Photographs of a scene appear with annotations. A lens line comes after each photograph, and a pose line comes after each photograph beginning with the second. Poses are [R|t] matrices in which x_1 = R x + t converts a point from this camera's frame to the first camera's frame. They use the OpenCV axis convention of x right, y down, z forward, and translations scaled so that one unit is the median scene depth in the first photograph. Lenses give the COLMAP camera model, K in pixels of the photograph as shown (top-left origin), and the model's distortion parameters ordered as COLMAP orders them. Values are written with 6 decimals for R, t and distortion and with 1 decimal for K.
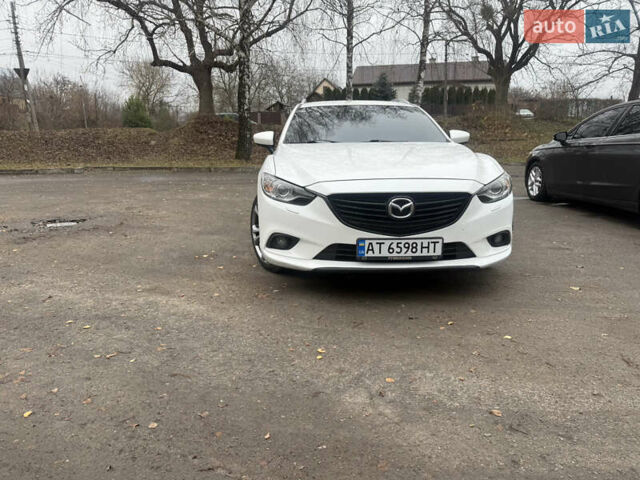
lens RADIAL K [[457.3, 0, 320.0], [0, 457.3, 240.0], [0, 0, 1]] dist [0.058641, -0.049724]
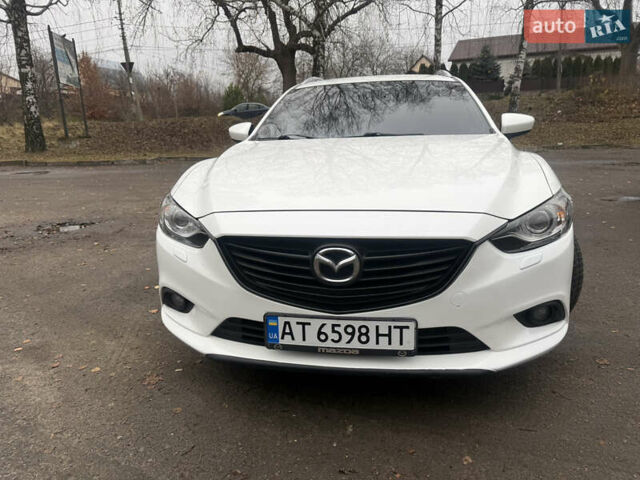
lens RADIAL K [[460.0, 0, 320.0], [0, 460.0, 240.0], [0, 0, 1]] dist [0.051823, -0.055256]
pose [[0.978265, 0.027044, -0.205588, 0.249081], [-0.019956, 0.999135, 0.036473, -0.110455], [0.206396, -0.031577, 0.977959, 0.413934]]
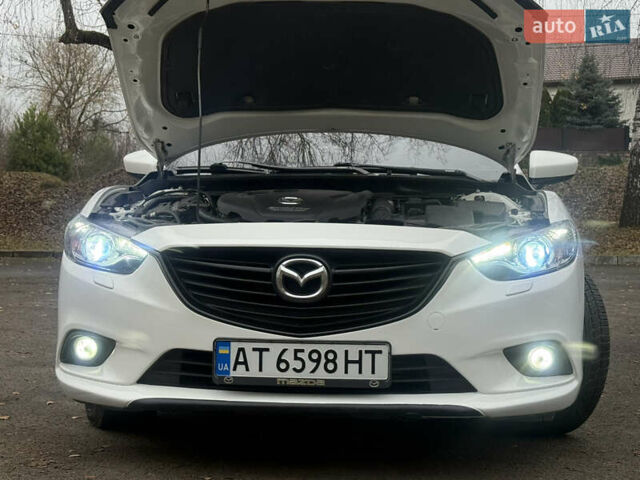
lens RADIAL K [[1091.9, 0, 320.0], [0, 1091.9, 240.0], [0, 0, 1]] dist [0.180872, -0.042536]
pose [[0.992071, 0.018429, -0.124322, 0.314731], [-0.041211, 0.982200, -0.183263, 0.096658], [0.118732, 0.186933, 0.975171, -0.145964]]
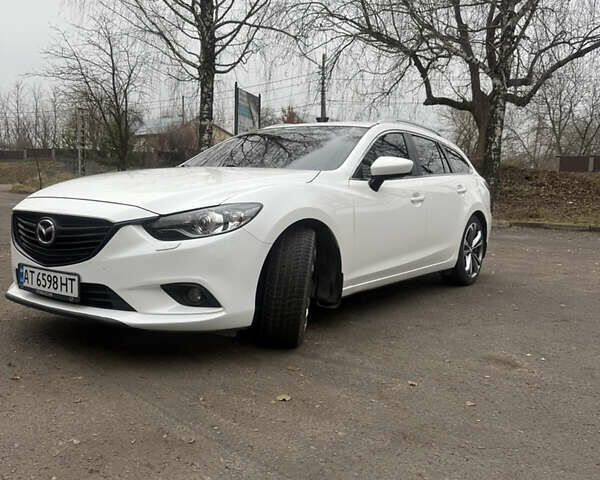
lens RADIAL K [[568.6, 0, 300.0], [0, 568.6, 240.0], [0, 0, 1]] dist [0.041768, -0.010787]
pose [[0.790673, 0.082546, -0.606648, 1.073621], [-0.161362, 0.983931, -0.076428, -0.046195], [0.590591, 0.158320, 0.791288, 0.418534]]
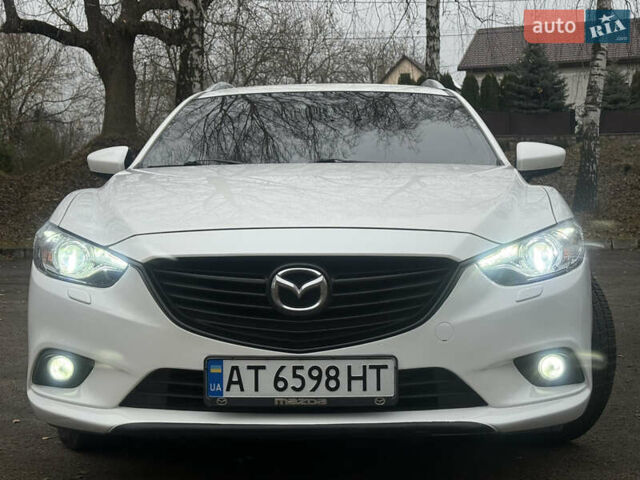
lens RADIAL K [[1091.9, 0, 320.0], [0, 1091.9, 240.0], [0, 0, 1]] dist [0.180872, -0.042536]
pose [[0.997019, -0.001427, -0.077140, 0.258796], [-0.011970, 0.984862, -0.172928, 0.064398], [0.076219, 0.173336, 0.981909, -0.073281]]
